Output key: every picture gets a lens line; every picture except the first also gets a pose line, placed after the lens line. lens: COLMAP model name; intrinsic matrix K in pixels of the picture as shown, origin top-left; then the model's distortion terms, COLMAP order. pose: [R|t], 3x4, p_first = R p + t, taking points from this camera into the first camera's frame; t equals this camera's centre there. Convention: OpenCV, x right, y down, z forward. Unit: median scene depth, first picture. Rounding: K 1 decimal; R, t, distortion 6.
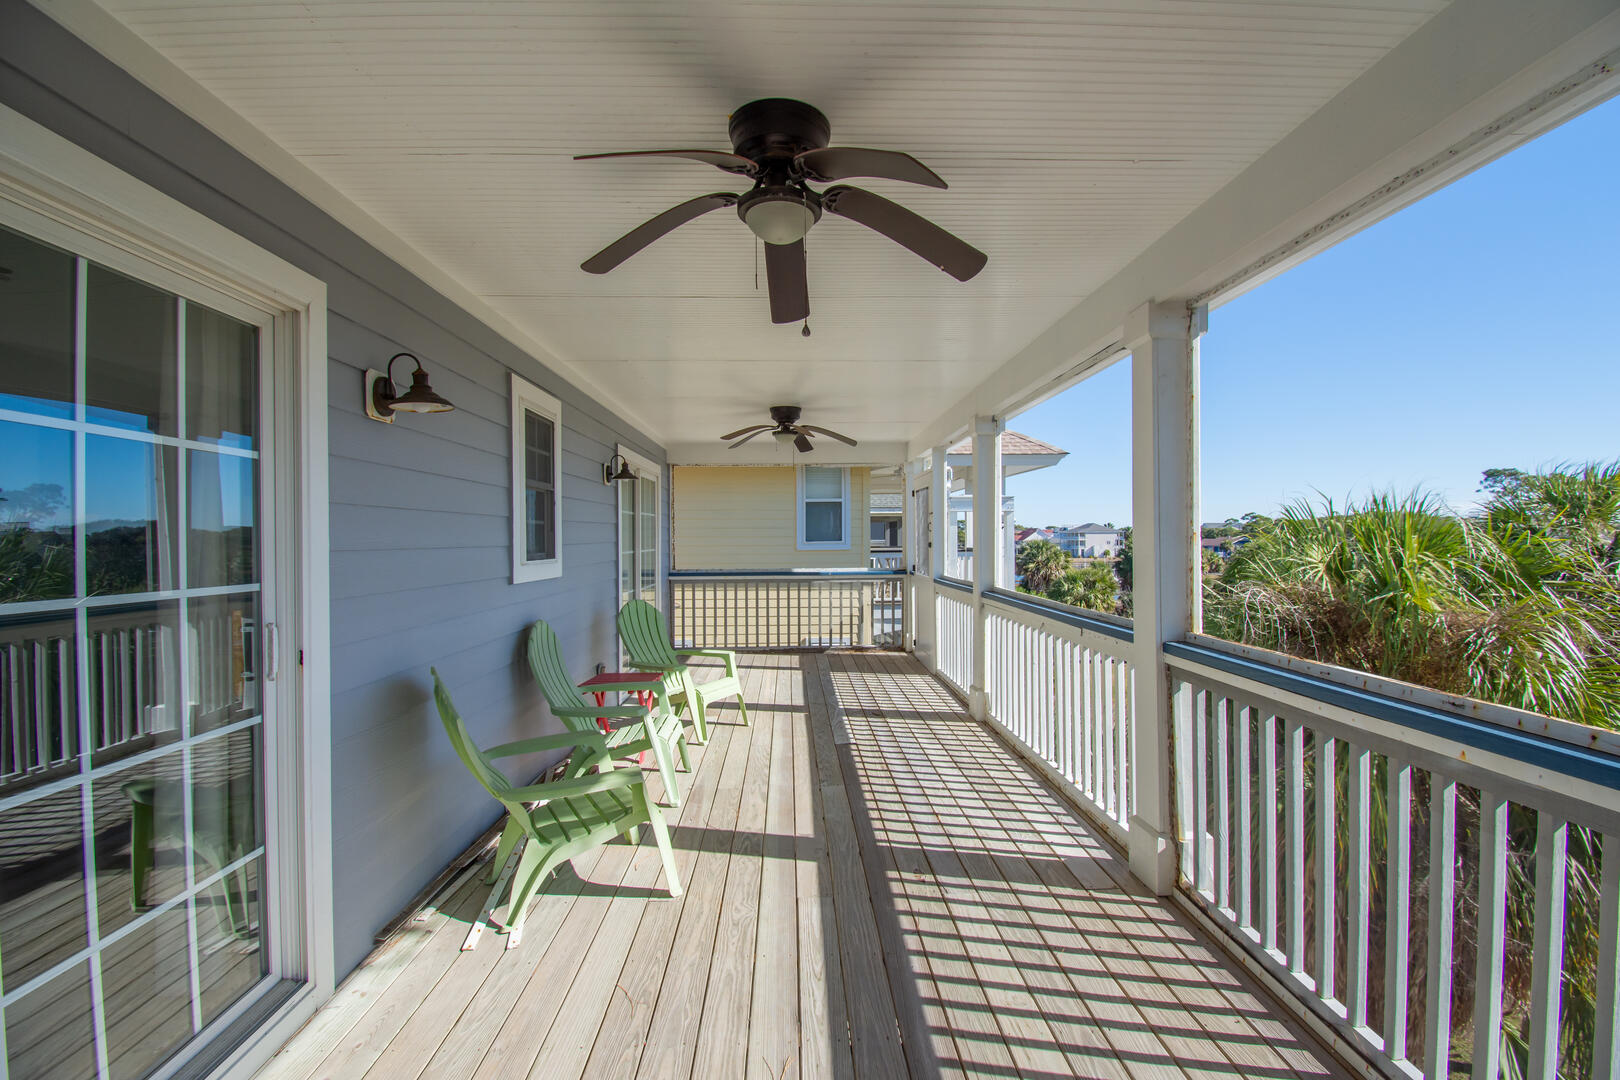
lens RADIAL K [[718.5, 0, 810.9], [0, 718.5, 539.1], [0, 0, 1]] dist [0.000209, -0.000042]
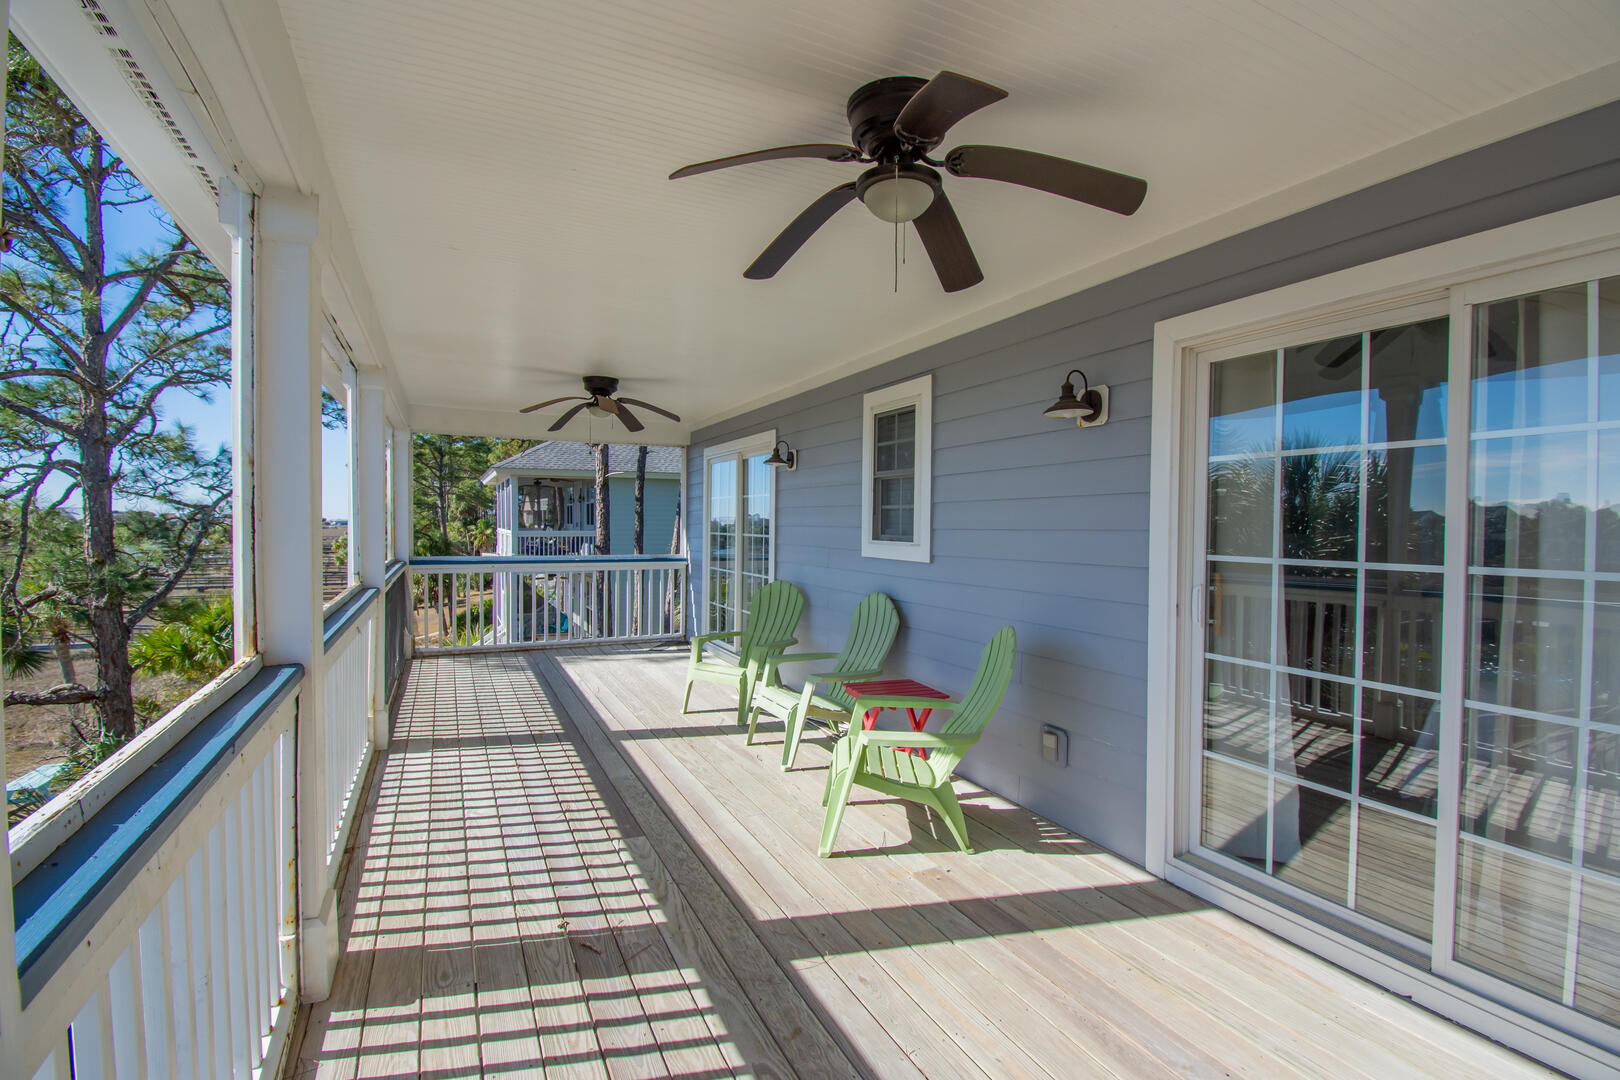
lens RADIAL K [[718.5, 0, 812.8], [0, 718.5, 539.4], [0, 0, 1]] dist [0.000209, -0.000042]
pose [[-0.906576, 0.013067, -0.421841, 0.210964], [-0.002200, 0.999361, 0.035684, -0.011873], [0.422037, 0.033279, -0.905967, 2.073637]]
